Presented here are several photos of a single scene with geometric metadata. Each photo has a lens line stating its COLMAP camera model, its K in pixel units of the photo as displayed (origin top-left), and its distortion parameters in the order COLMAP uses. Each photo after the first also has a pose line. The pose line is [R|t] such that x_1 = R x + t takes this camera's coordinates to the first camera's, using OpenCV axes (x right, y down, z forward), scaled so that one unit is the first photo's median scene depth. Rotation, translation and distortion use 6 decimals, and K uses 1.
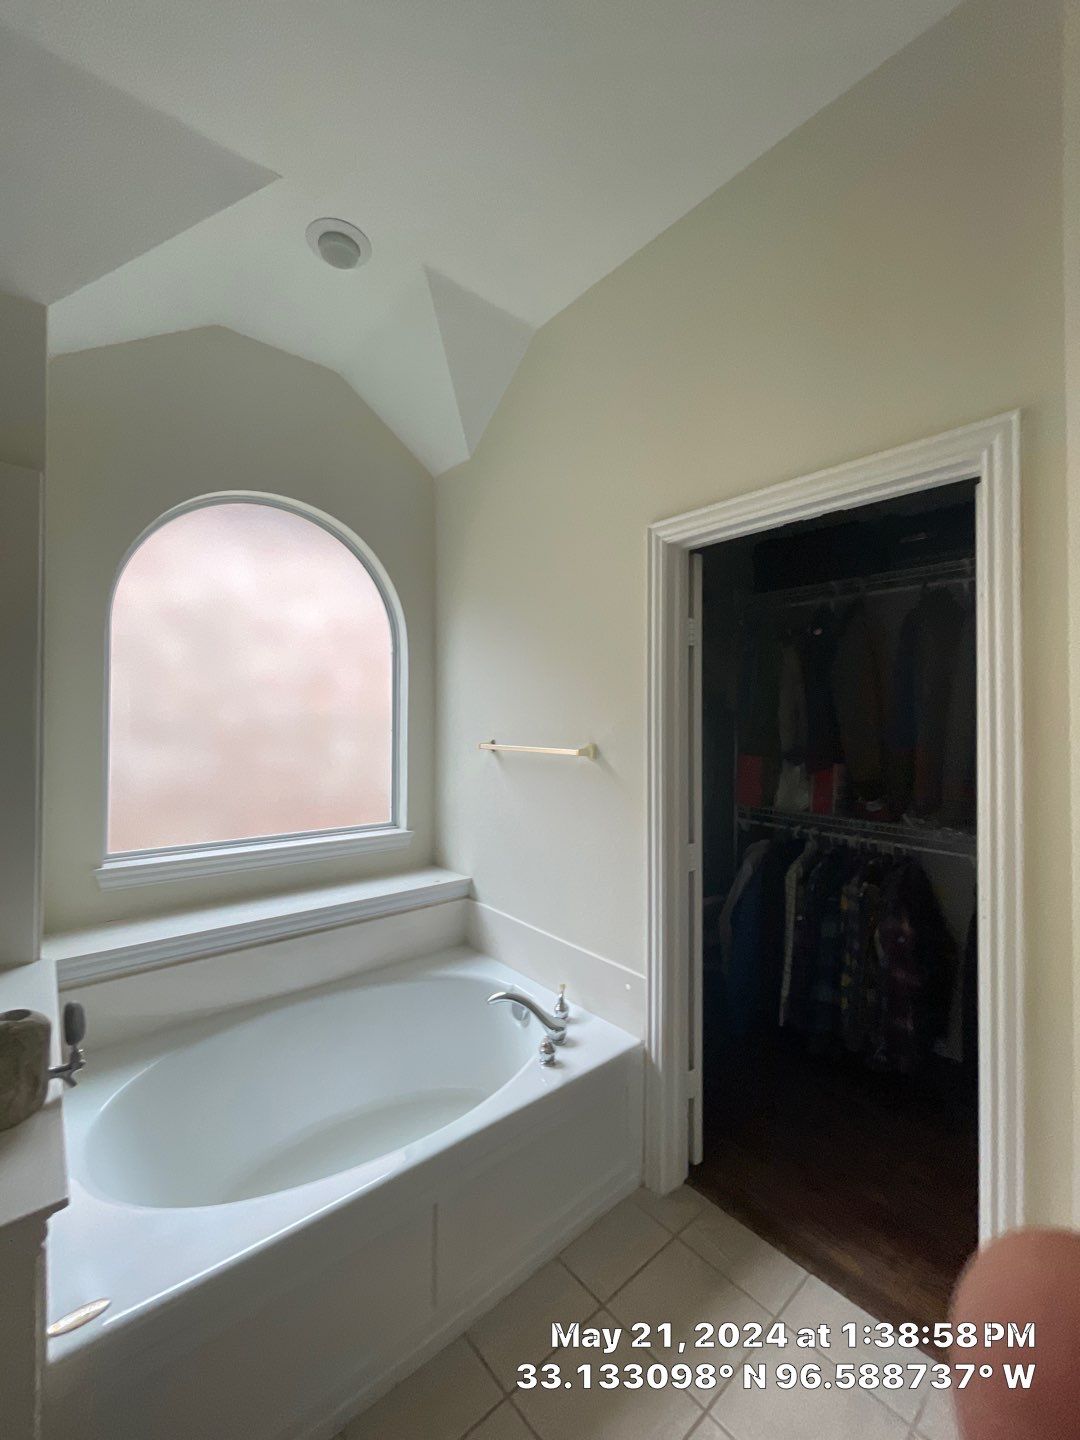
lens RADIAL K [[585.1, 0, 543.2], [0, 585.1, 720.1], [0, 0, 1]] dist [-0.004900, 0.001855]
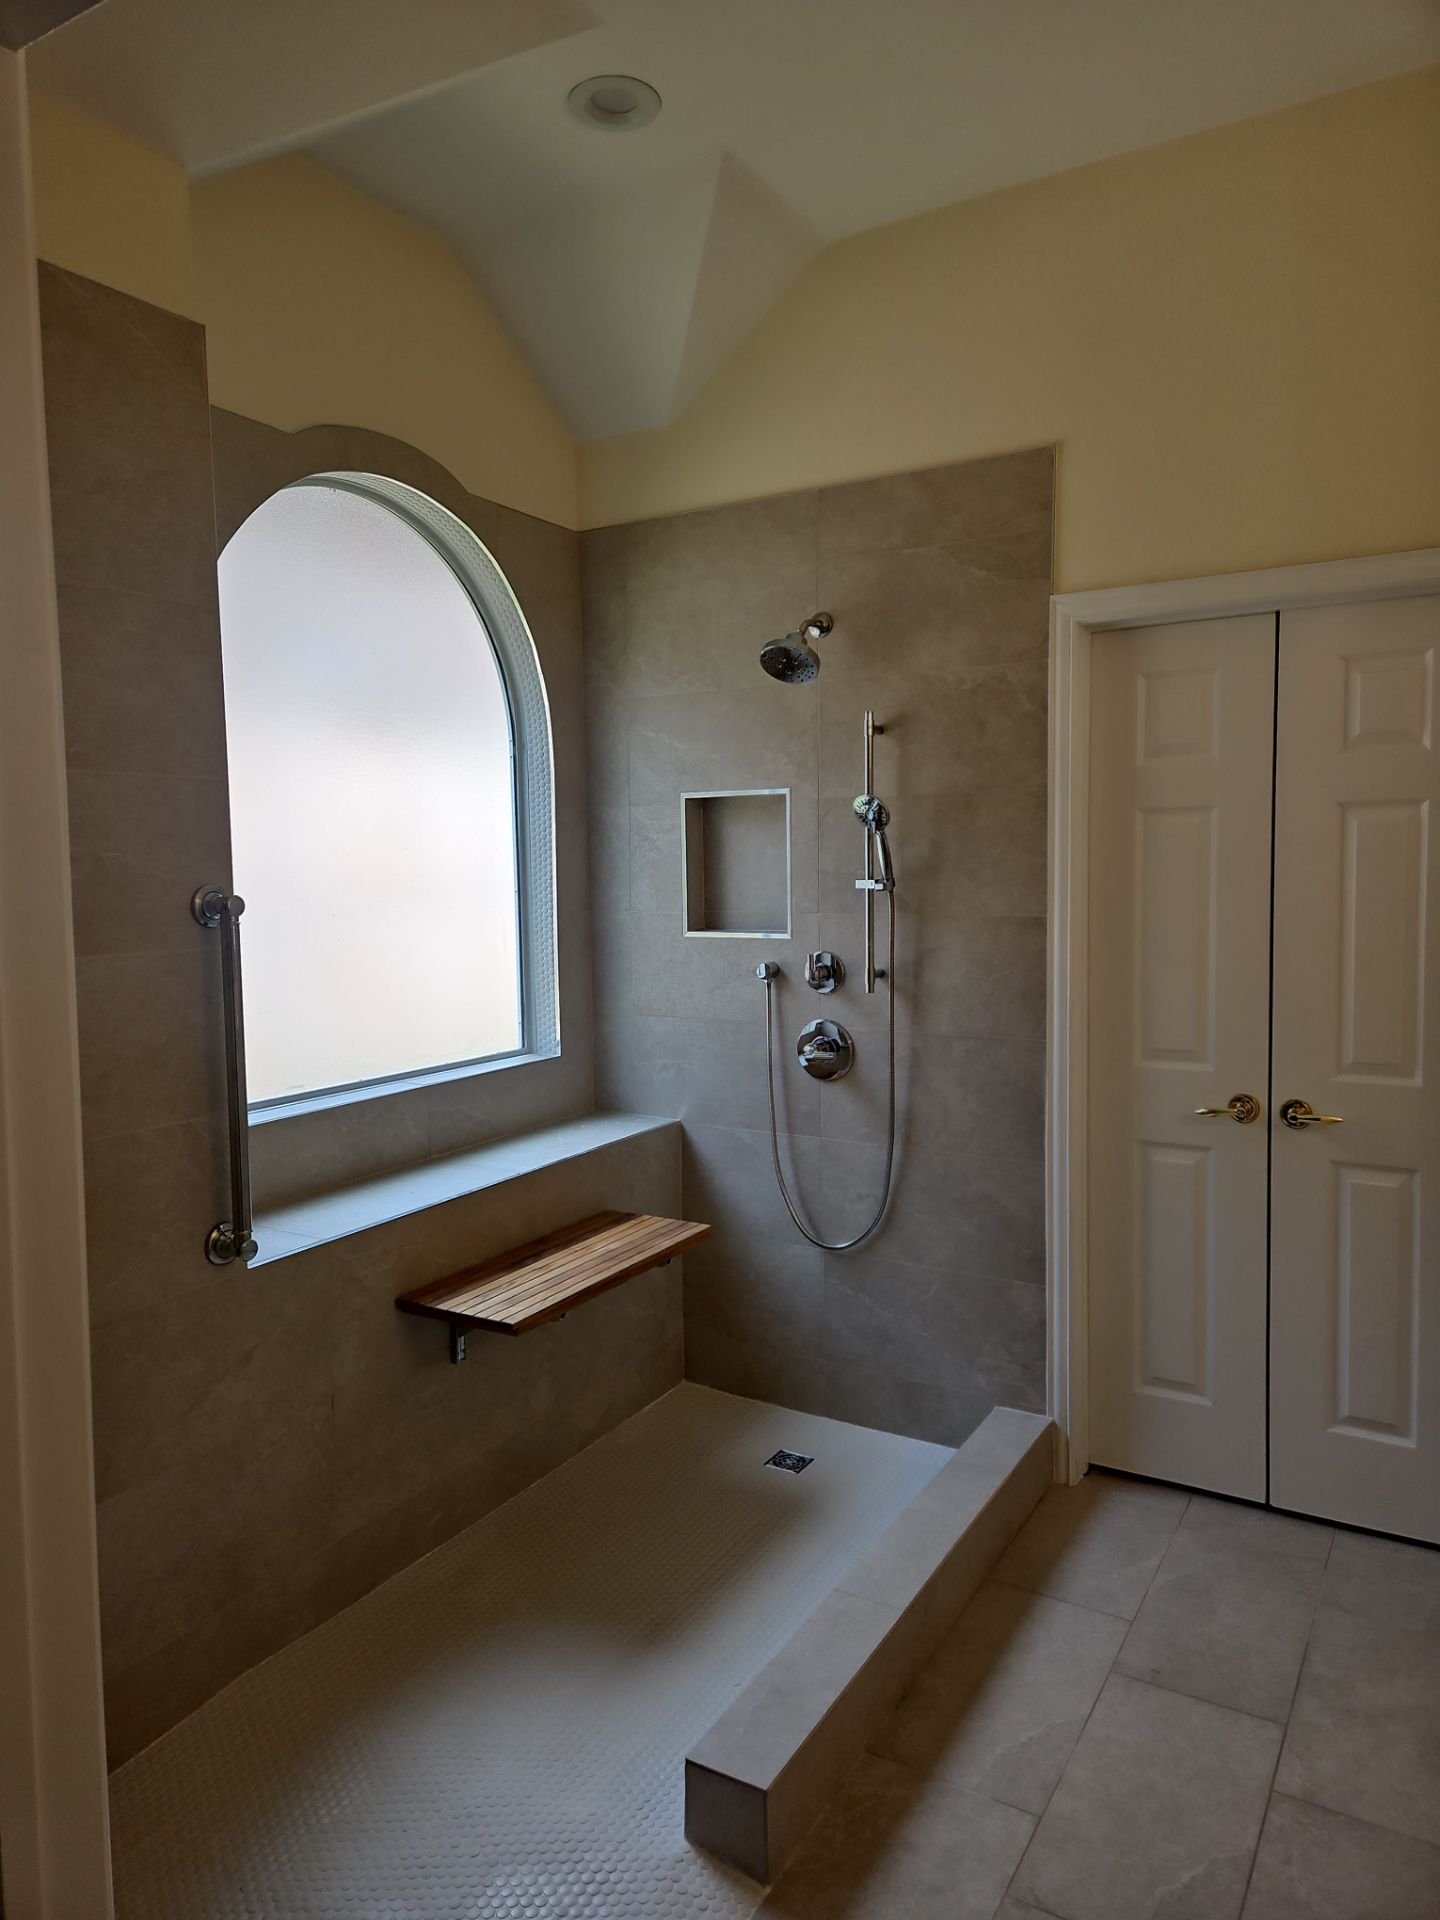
lens RADIAL K [[1273.8, 0, 714.3], [0, 1273.8, 943.6], [0, 0, 1]] dist [0.076073, -0.061340]
pose [[0.950057, -0.034524, 0.310161, -0.673477], [0.013503, 0.997479, 0.069668, -0.018260], [-0.311784, -0.062000, 0.948128, -0.378903]]
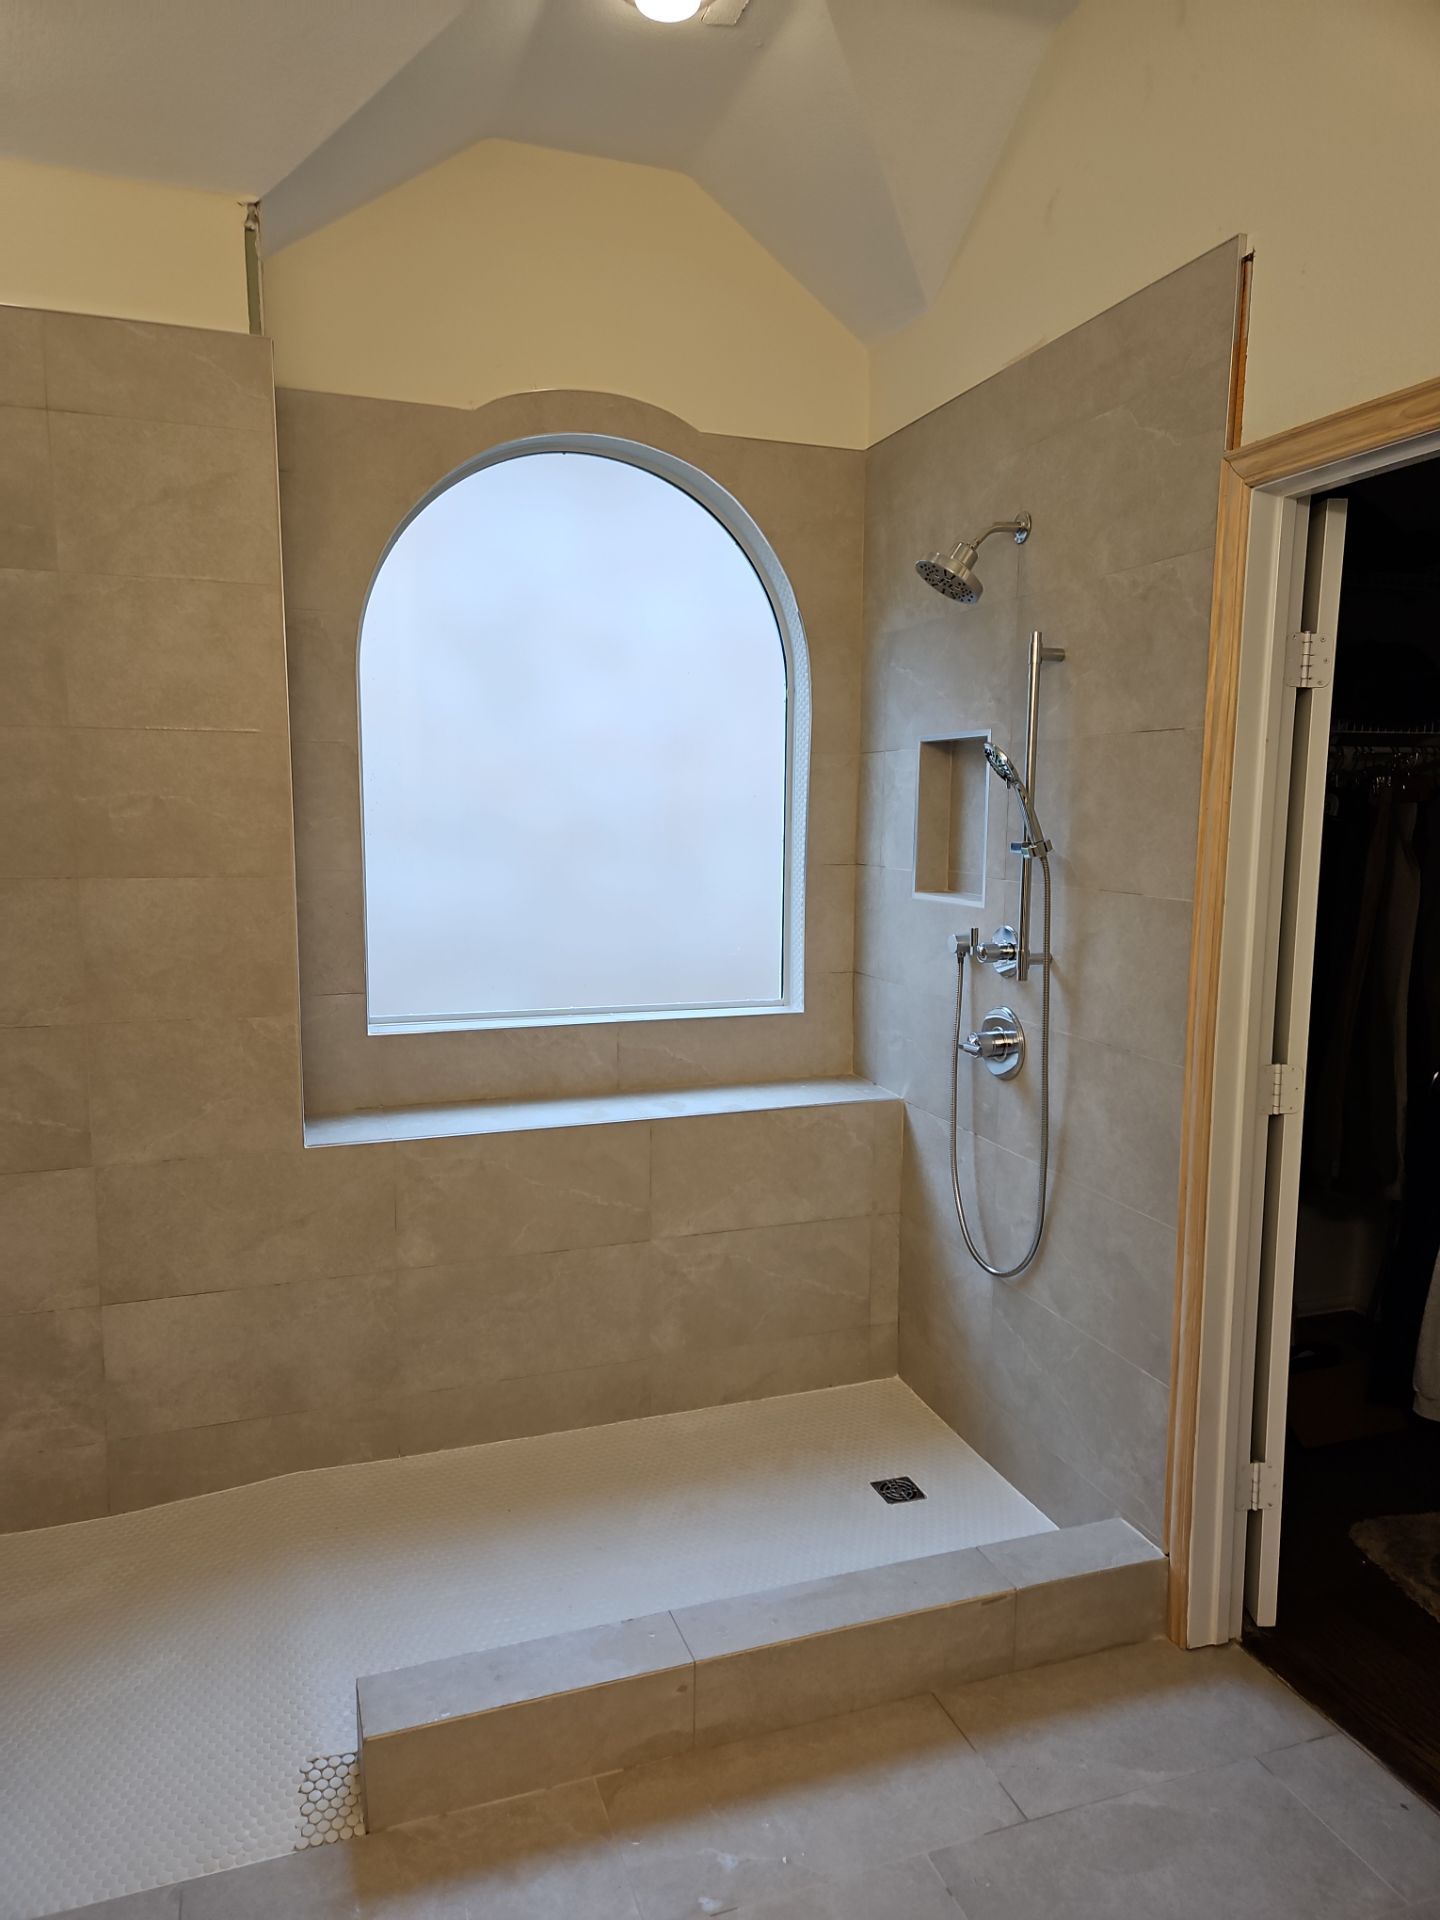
lens RADIAL K [[1273.8, 0, 720.4], [0, 1273.8, 963.9], [0, 0, 1]] dist [0.076073, -0.061340]
pose [[0.933169, 0.052180, -0.355630, 0.185456], [-0.005916, 0.991502, 0.129953, -0.028959], [0.359389, -0.119164, 0.925548, -0.257450]]
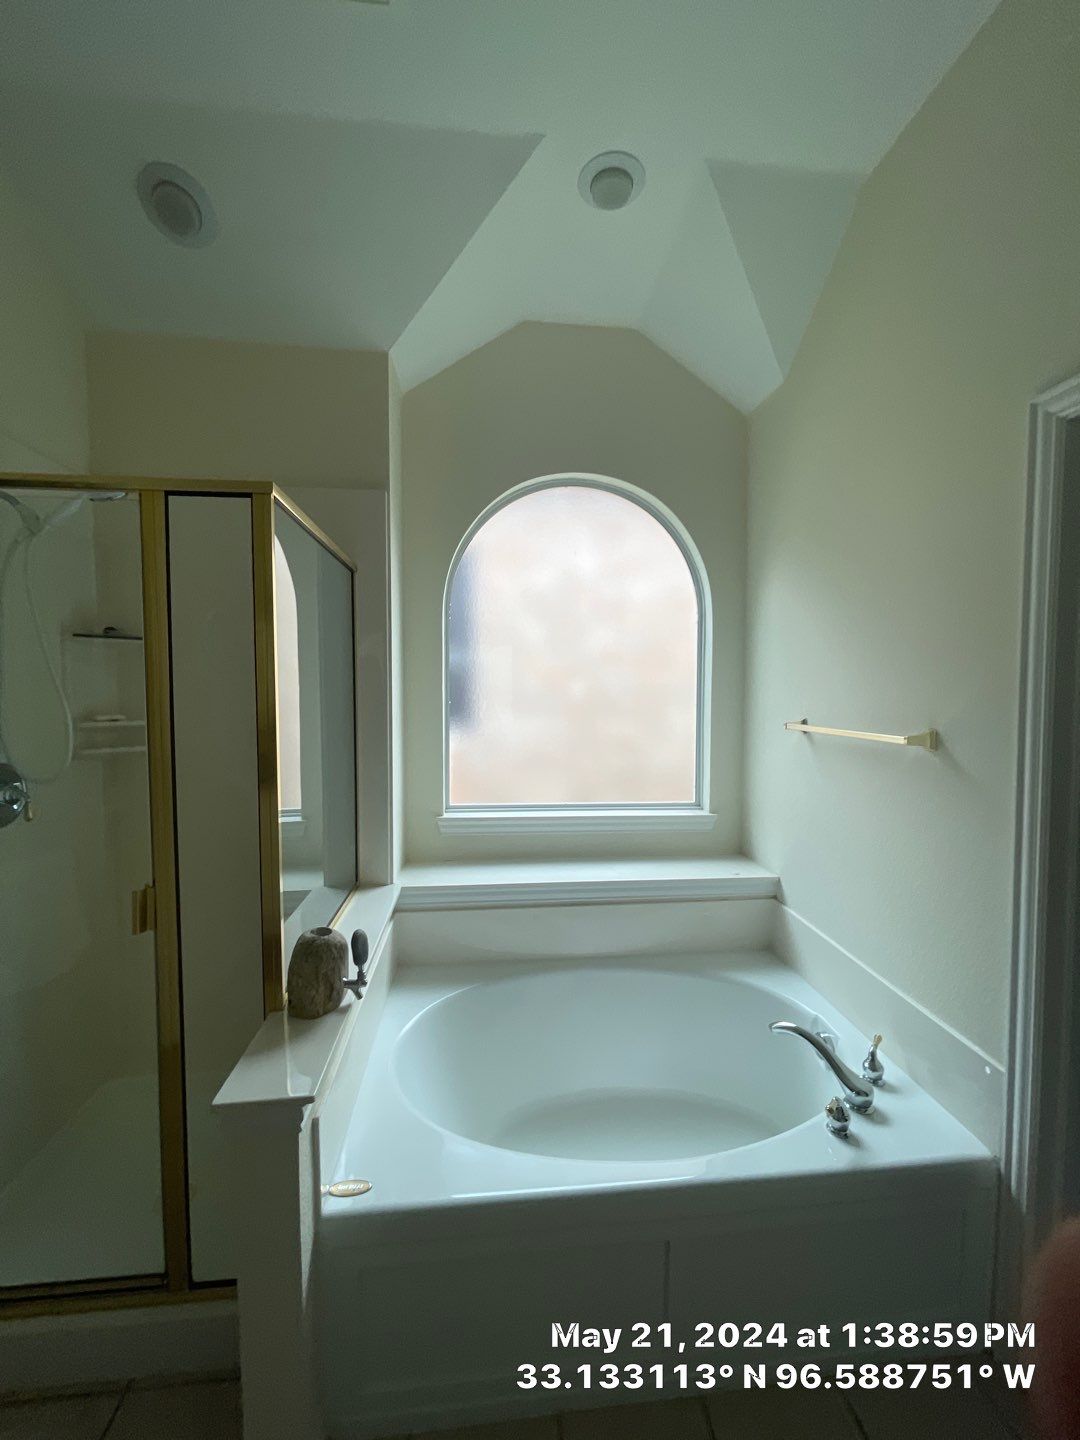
lens RADIAL K [[585.1, 0, 543.6], [0, 585.1, 717.5], [0, 0, 1]] dist [-0.004900, 0.001855]
pose [[0.824463, 0.026990, -0.565272, 0.097185], [-0.001822, 0.998983, 0.045041, -0.006134], [0.565913, -0.036105, 0.823674, 0.127428]]
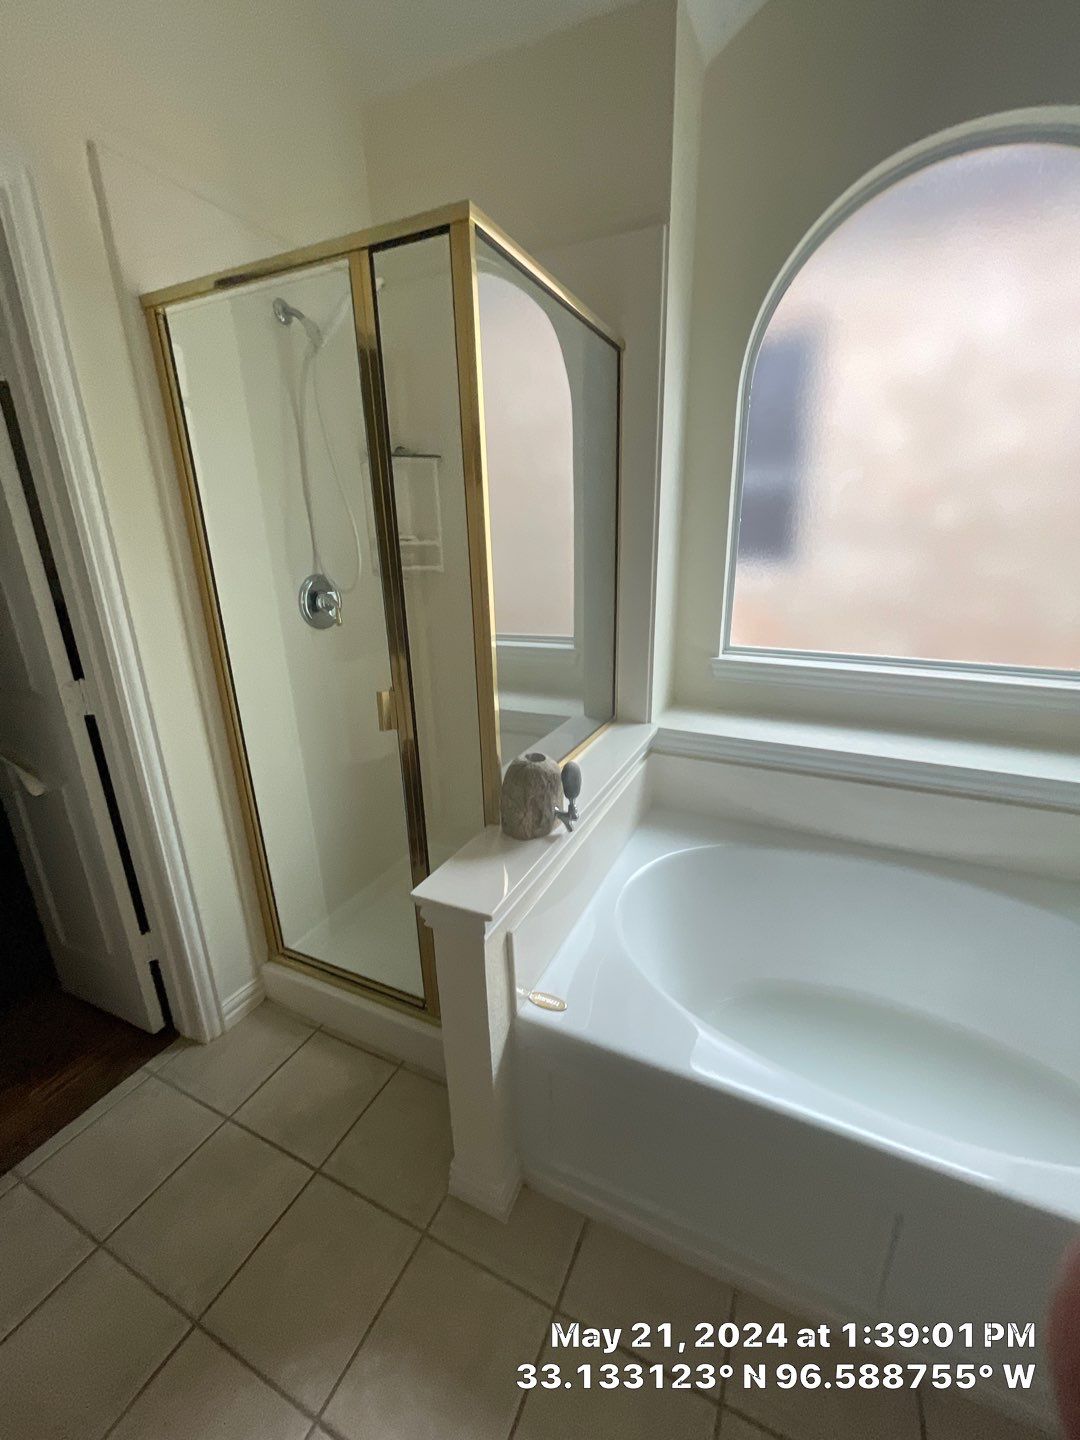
lens RADIAL K [[585.1, 0, 543.1], [0, 585.1, 712.2], [0, 0, 1]] dist [-0.004900, 0.001855]
pose [[0.412457, 0.258302, -0.873590, 0.061524], [0.015820, 0.956784, 0.290370, 0.037389], [0.910840, -0.133586, 0.390546, 0.288012]]
